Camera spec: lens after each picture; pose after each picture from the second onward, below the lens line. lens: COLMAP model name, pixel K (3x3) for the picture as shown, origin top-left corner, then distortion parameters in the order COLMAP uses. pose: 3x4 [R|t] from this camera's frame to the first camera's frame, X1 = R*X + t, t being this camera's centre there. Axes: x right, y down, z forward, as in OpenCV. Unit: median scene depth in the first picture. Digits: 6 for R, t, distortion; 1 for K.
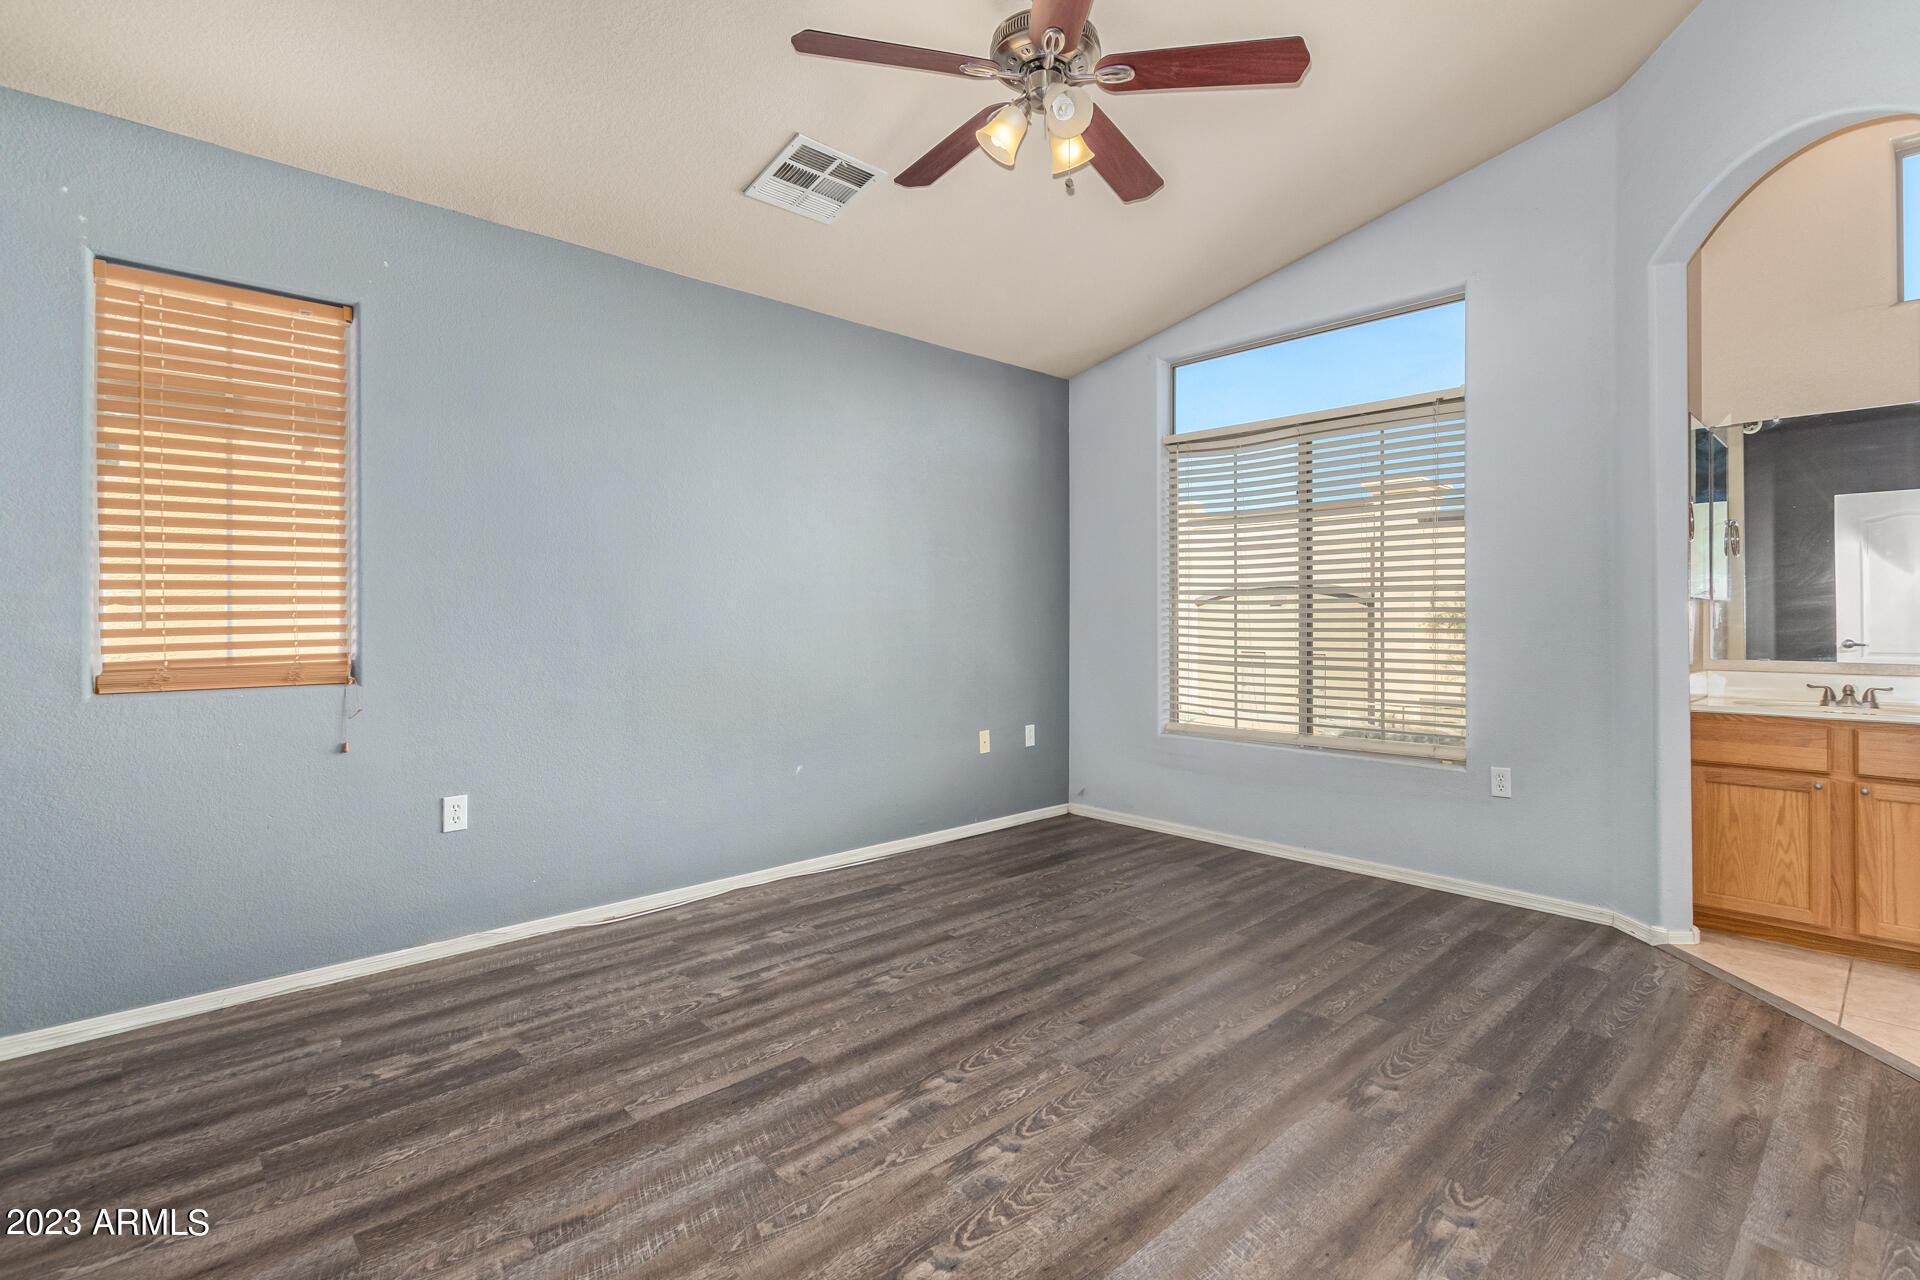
lens RADIAL K [[876.3, 0, 968.5], [0, 876.3, 607.3], [0, 0, 1]] dist [0.009511, -0.004037]
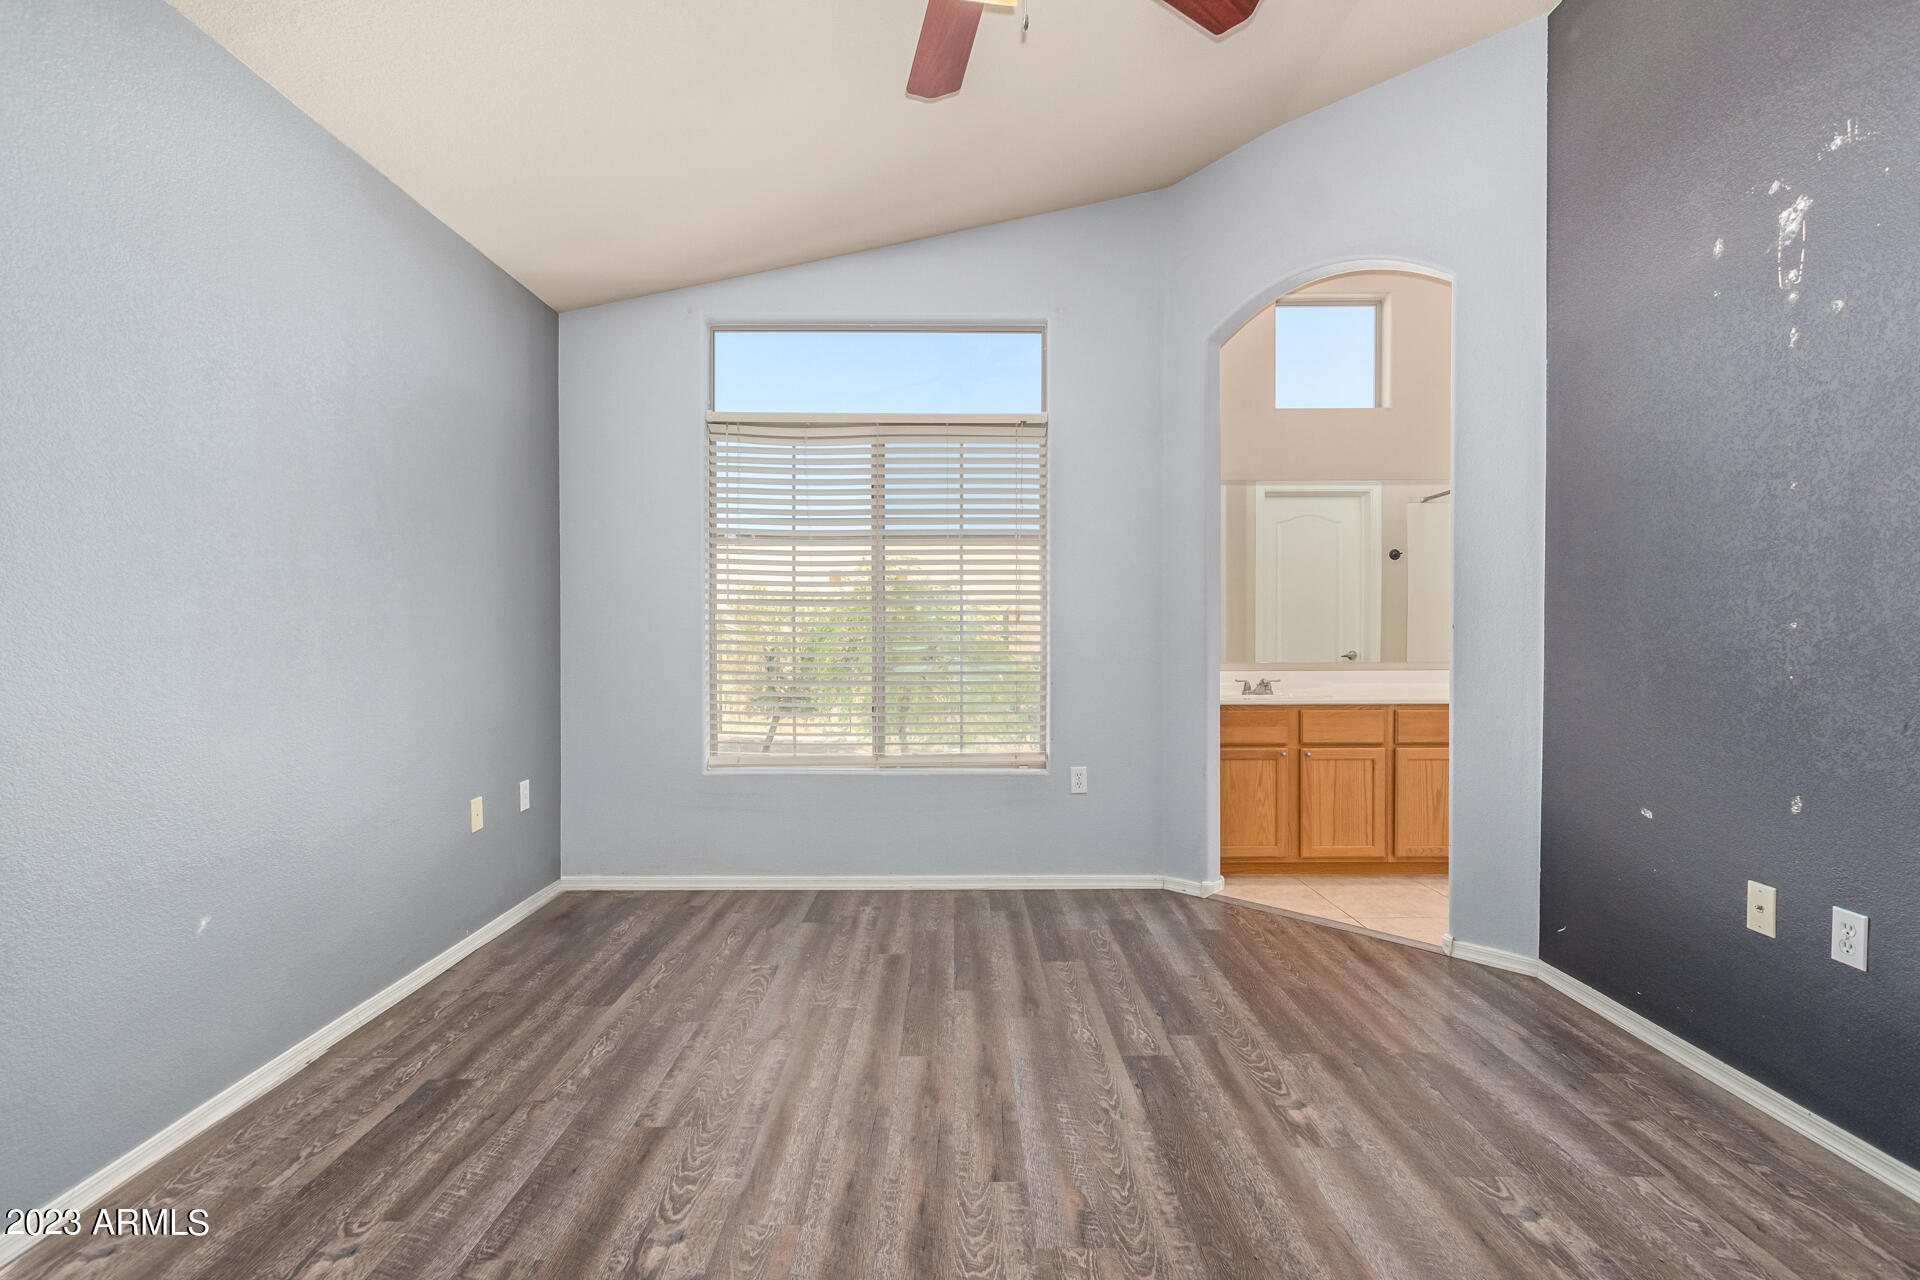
lens RADIAL K [[876.3, 0, 953.5], [0, 876.3, 627.2], [0, 0, 1]] dist [0.009511, -0.004037]
pose [[0.686366, 0.002353, 0.727253, -0.353415], [-0.007796, 0.999961, 0.004123, 0.005680], [-0.727215, -0.008500, 0.686357, 0.425254]]
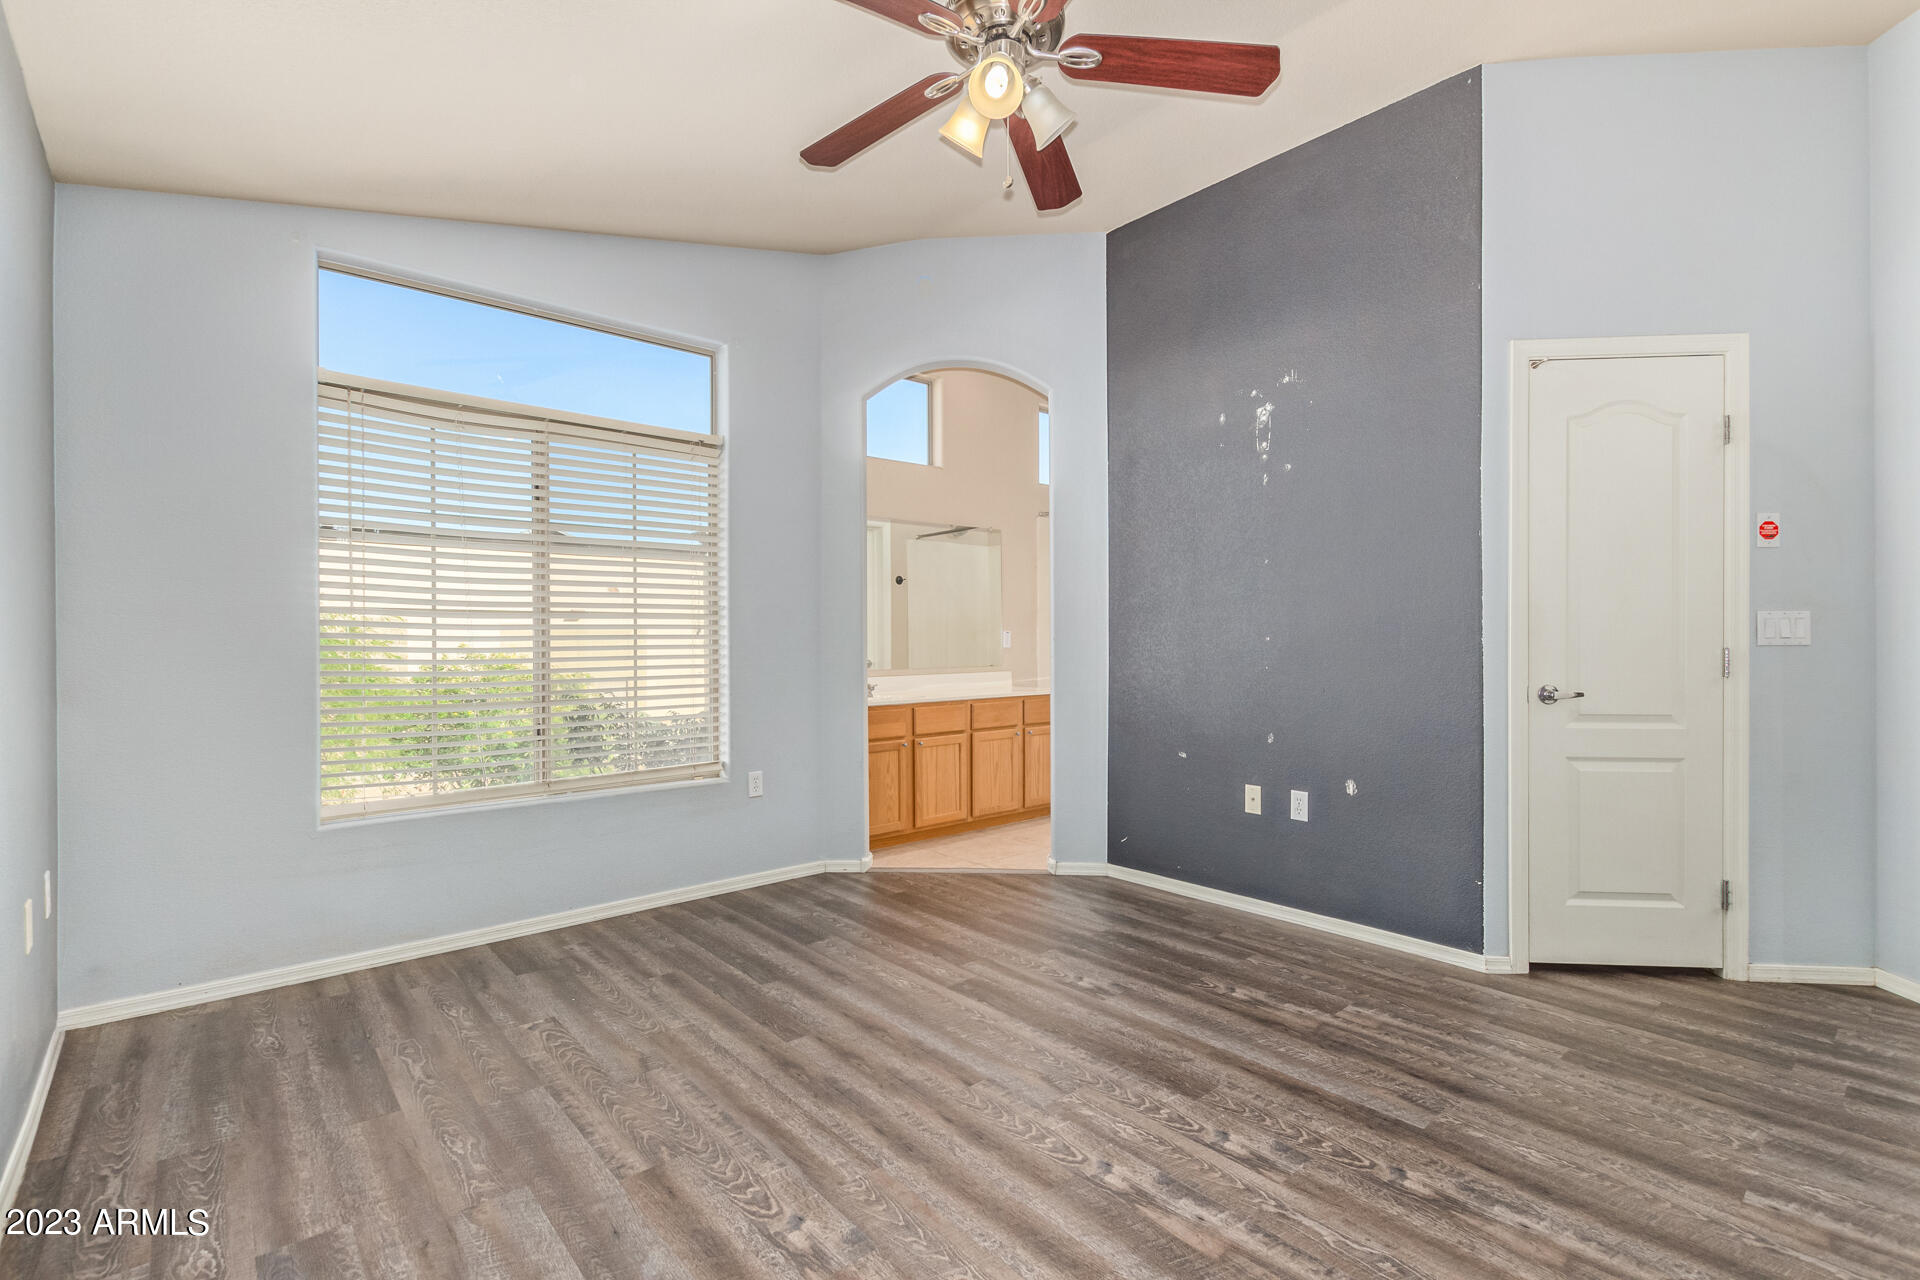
lens RADIAL K [[876.3, 0, 959.4], [0, 876.3, 628.3], [0, 0, 1]] dist [0.009511, -0.004037]
pose [[0.042441, 0.014638, 0.998992, -0.652914], [-0.005934, 0.999879, -0.014399, 0.007438], [-0.999081, -0.005317, 0.042522, 0.796618]]
